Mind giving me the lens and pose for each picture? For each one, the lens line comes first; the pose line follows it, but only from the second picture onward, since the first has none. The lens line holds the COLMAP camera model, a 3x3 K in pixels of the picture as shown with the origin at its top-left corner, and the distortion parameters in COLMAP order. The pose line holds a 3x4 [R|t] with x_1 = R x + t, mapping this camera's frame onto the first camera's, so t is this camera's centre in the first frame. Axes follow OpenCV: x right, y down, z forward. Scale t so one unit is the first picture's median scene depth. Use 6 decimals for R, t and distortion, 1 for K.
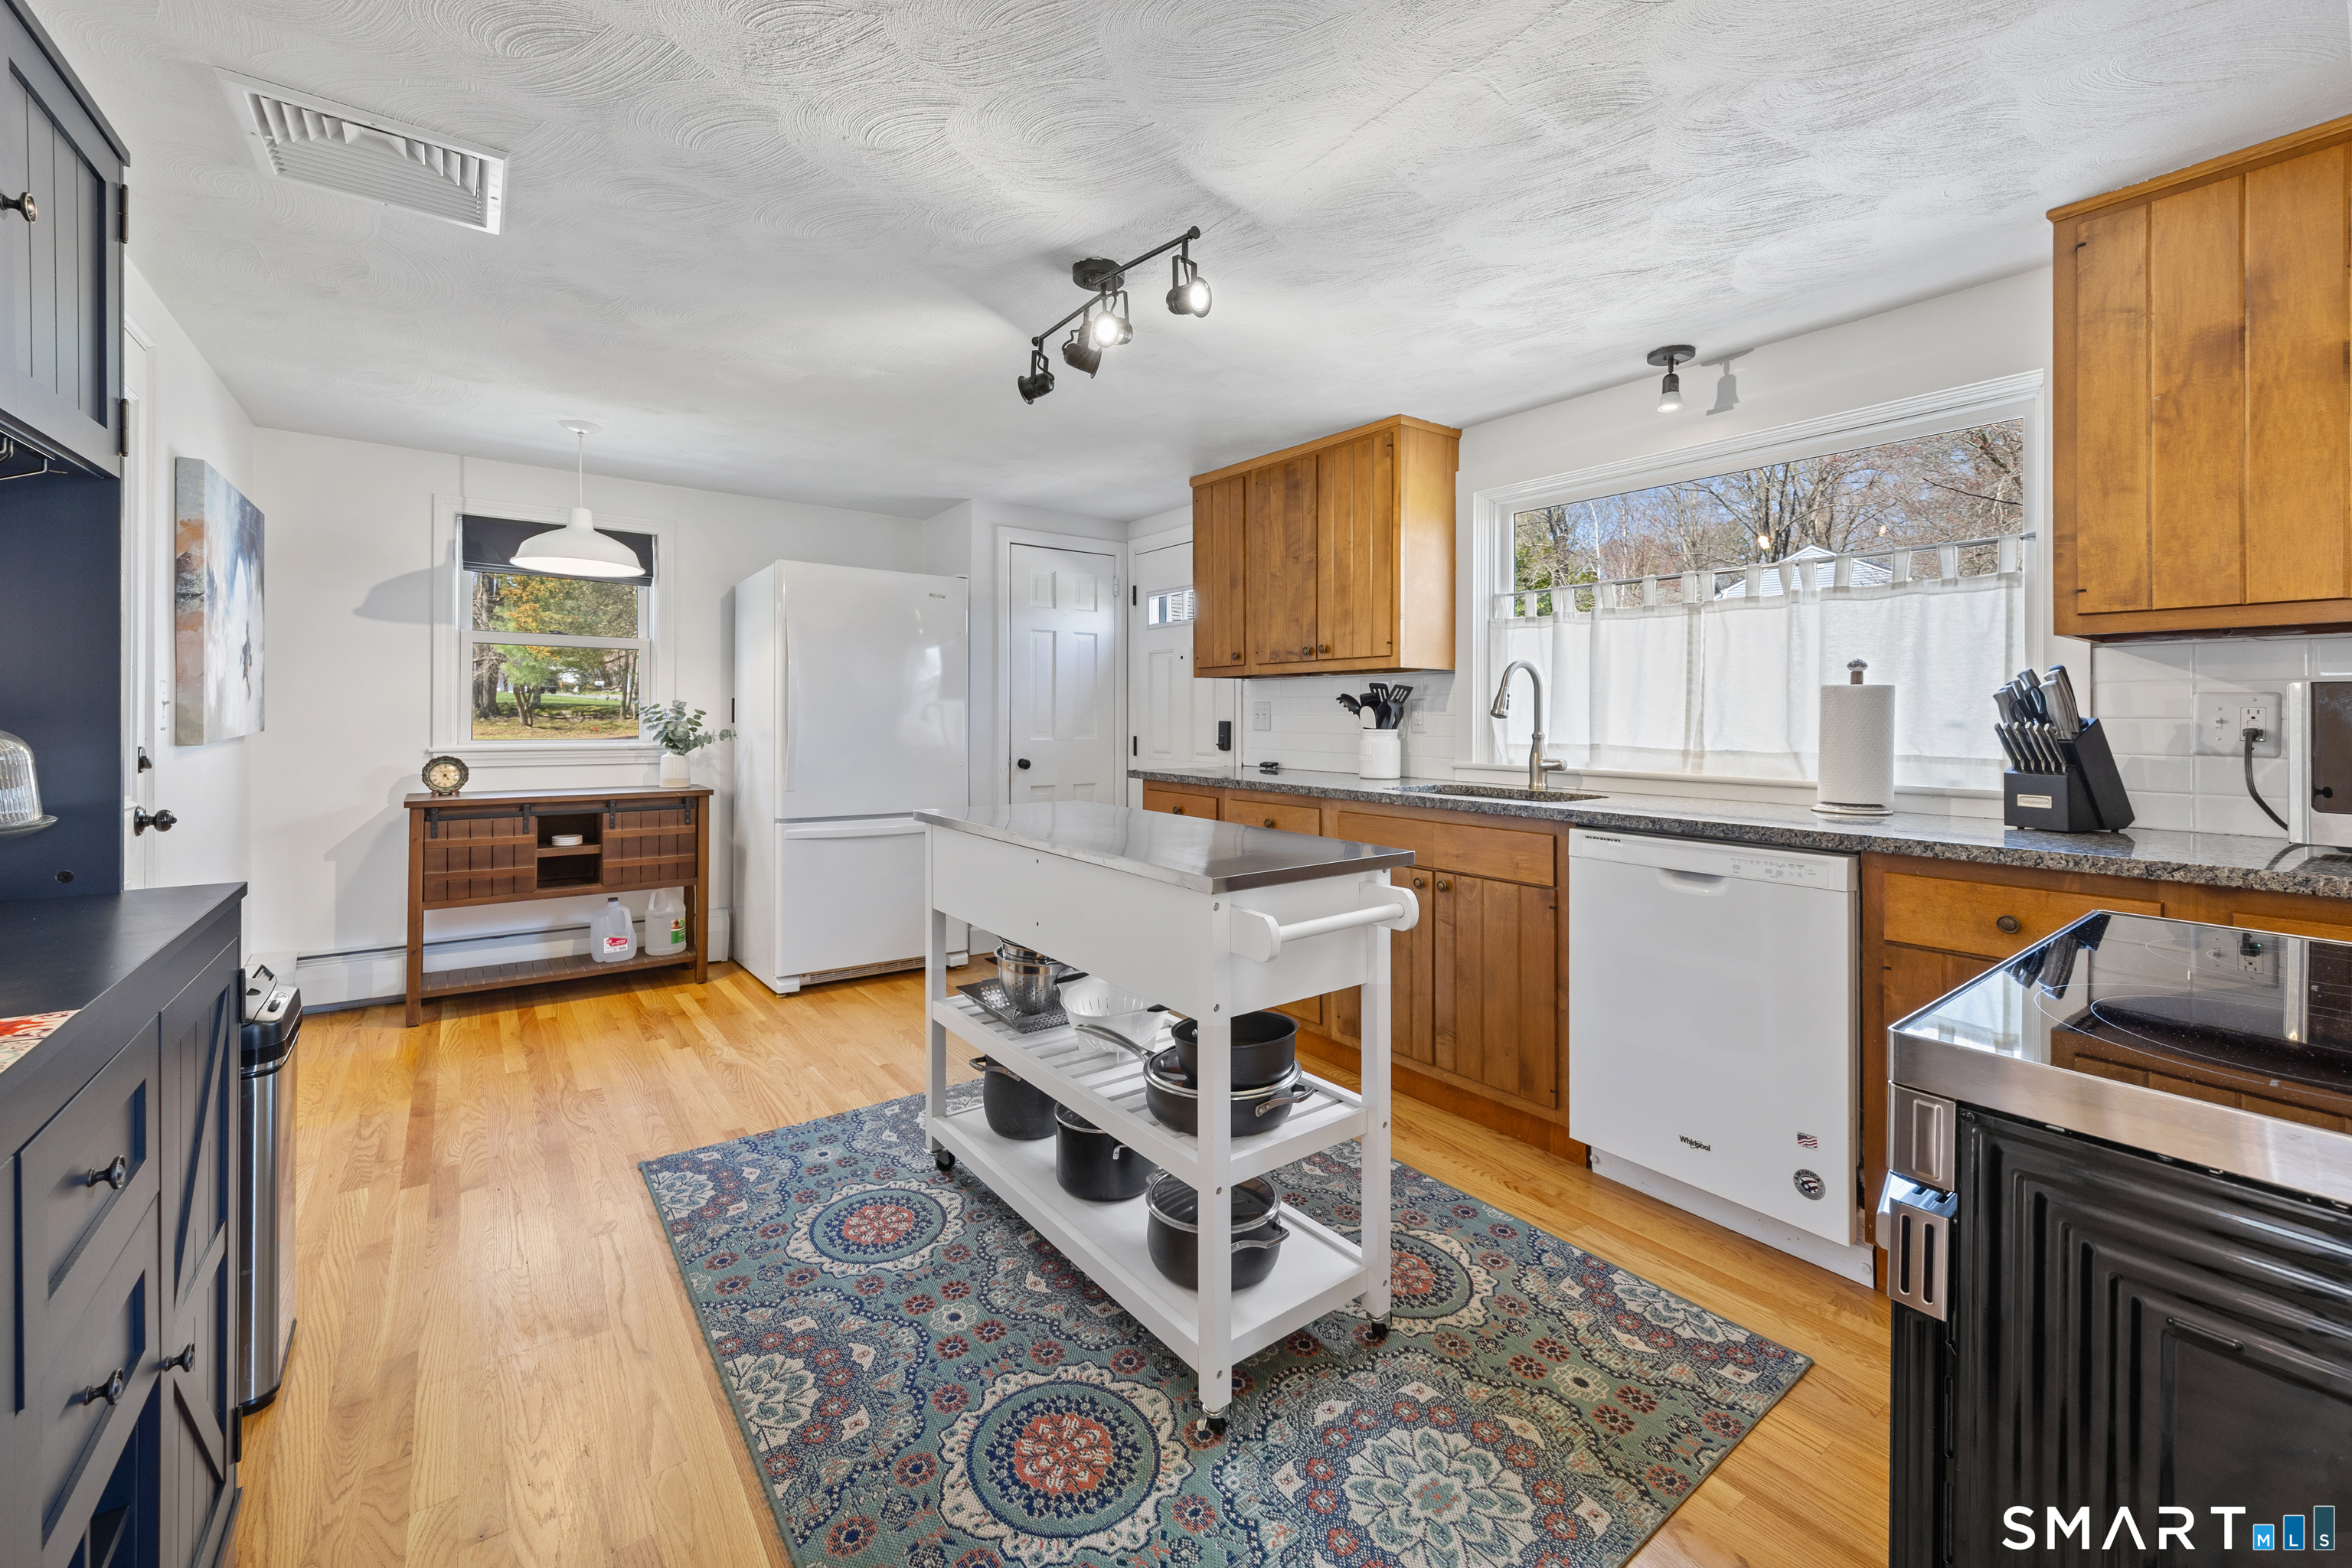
lens RADIAL K [[944.7, 0, 1206.2], [0, 944.7, 727.5], [0, 0, 1]] dist [0.010753, 0.000143]
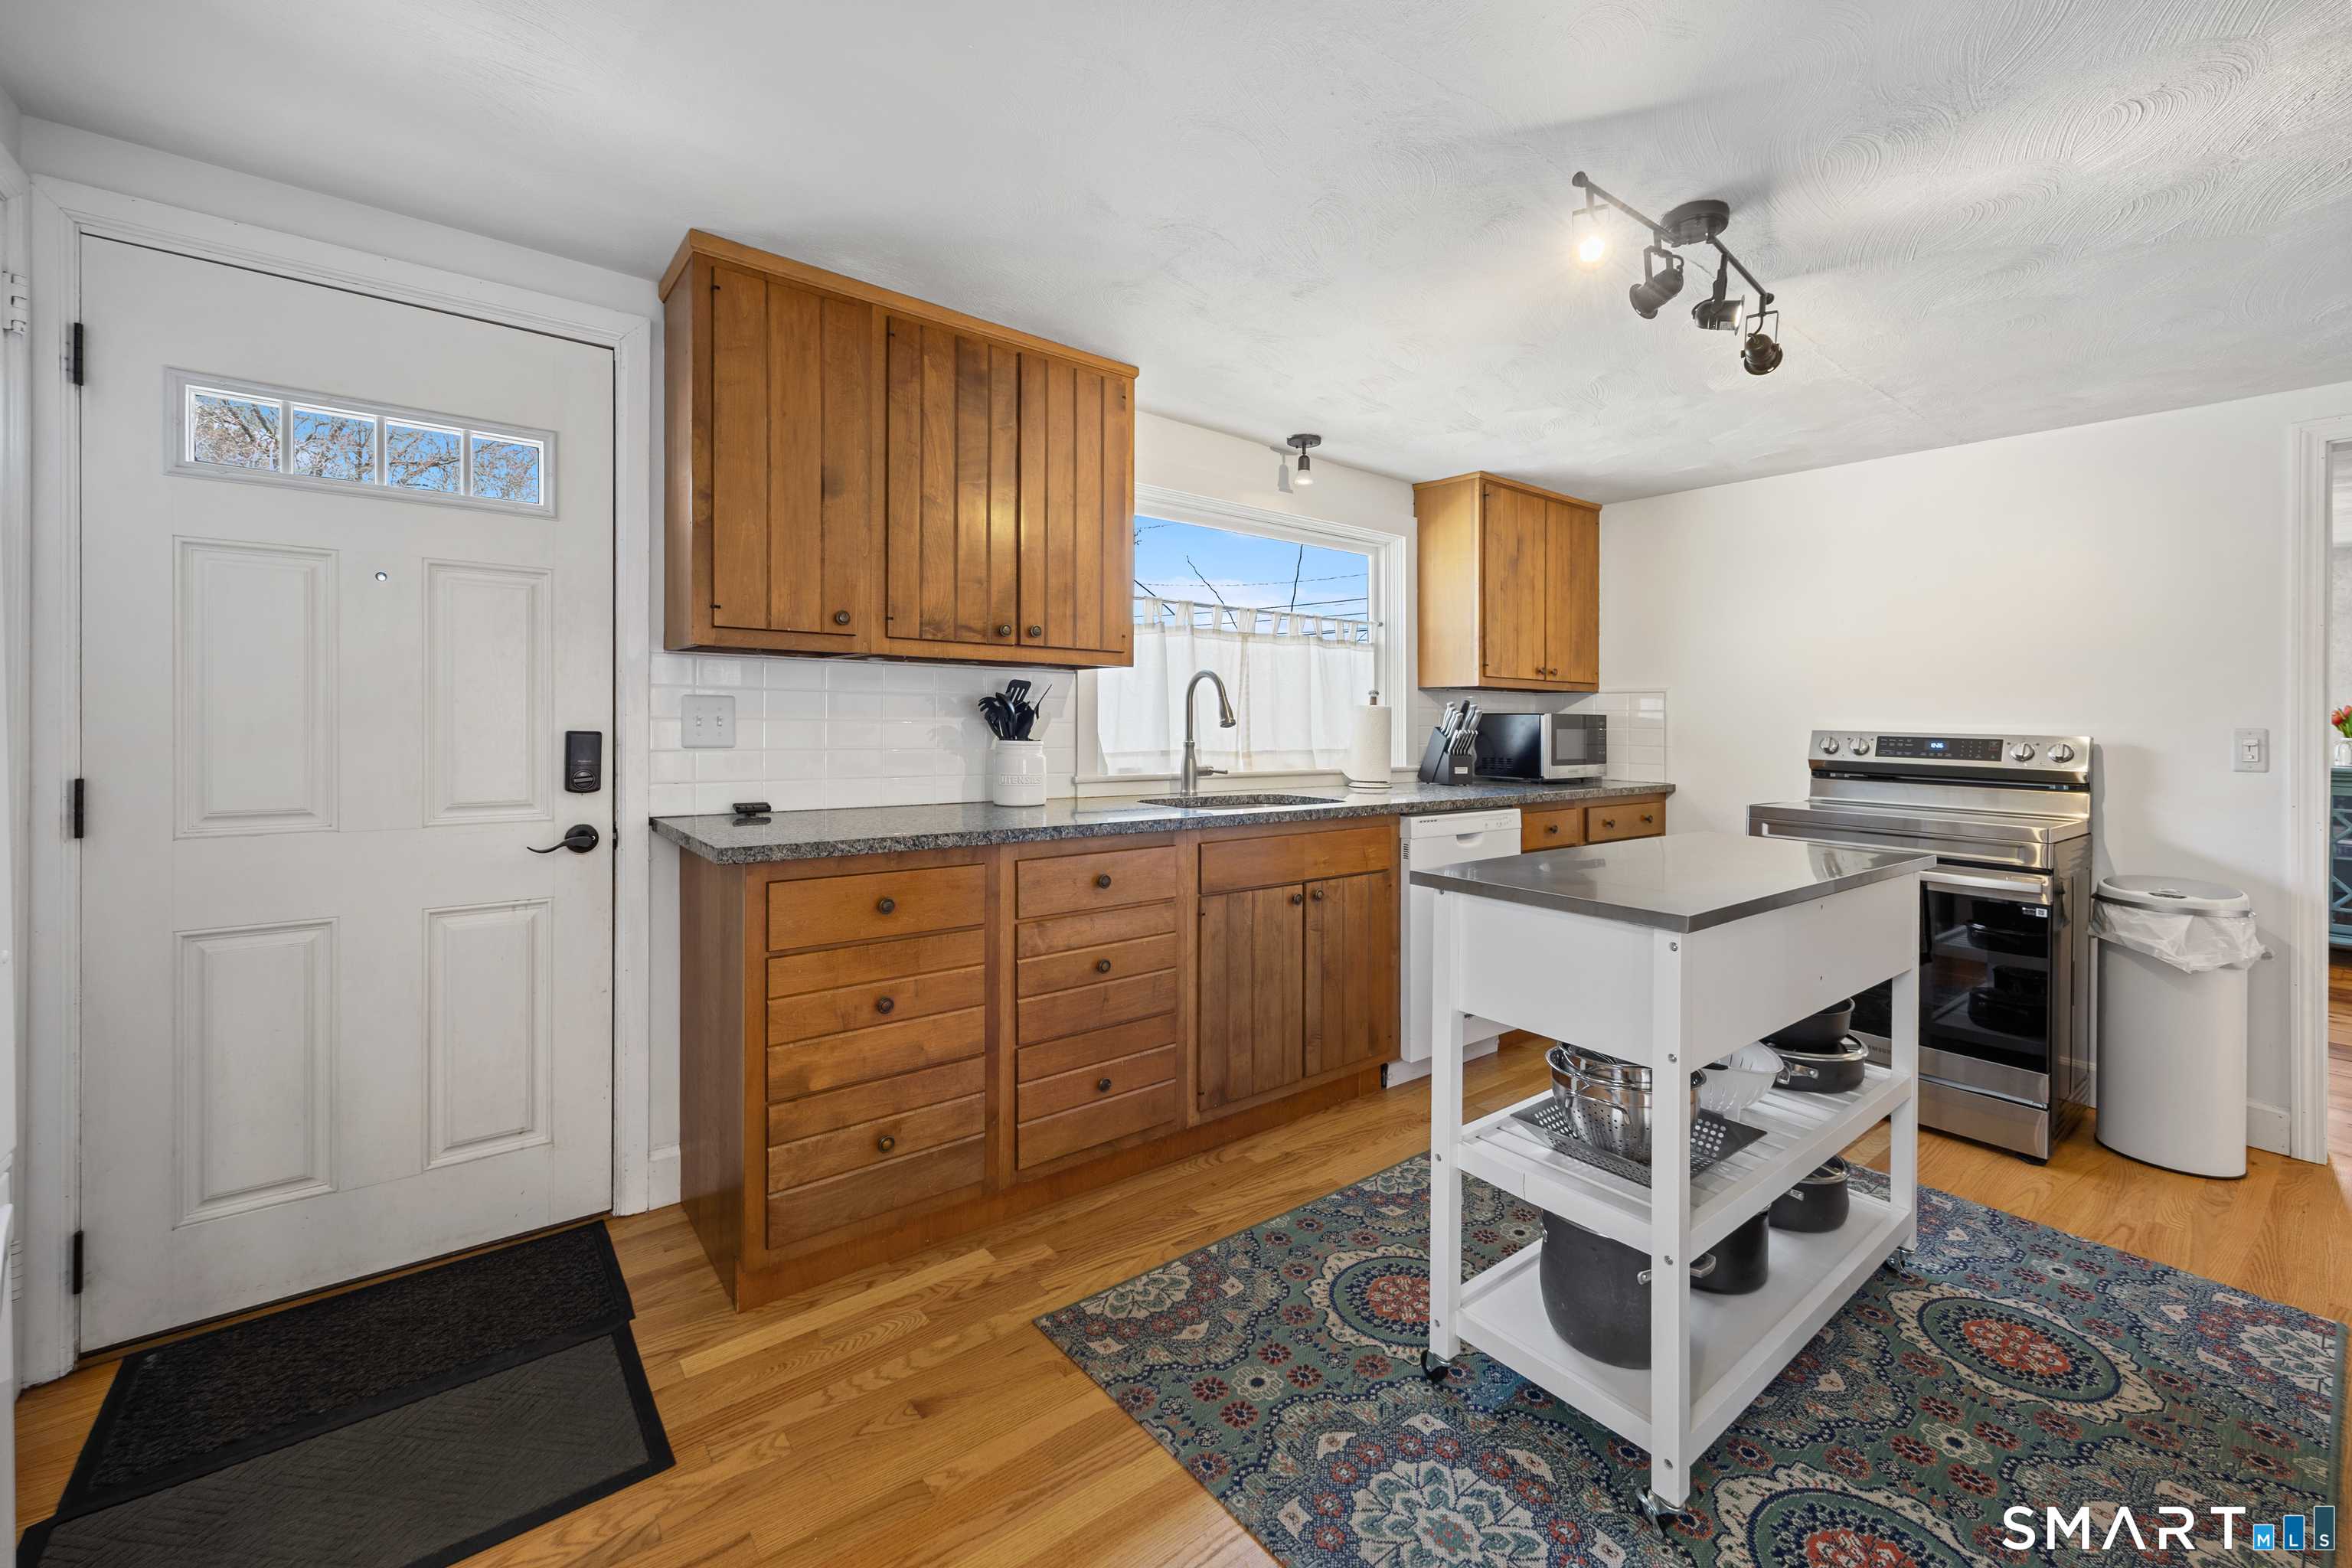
lens RADIAL K [[944.7, 0, 1173.2], [0, 944.7, 715.5], [0, 0, 1]] dist [0.010753, 0.000143]
pose [[0.003229, -0.003946, 0.999987, -0.744884], [-0.003237, 0.999987, 0.003956, -0.028116], [-0.999990, -0.003250, 0.003216, 1.120628]]
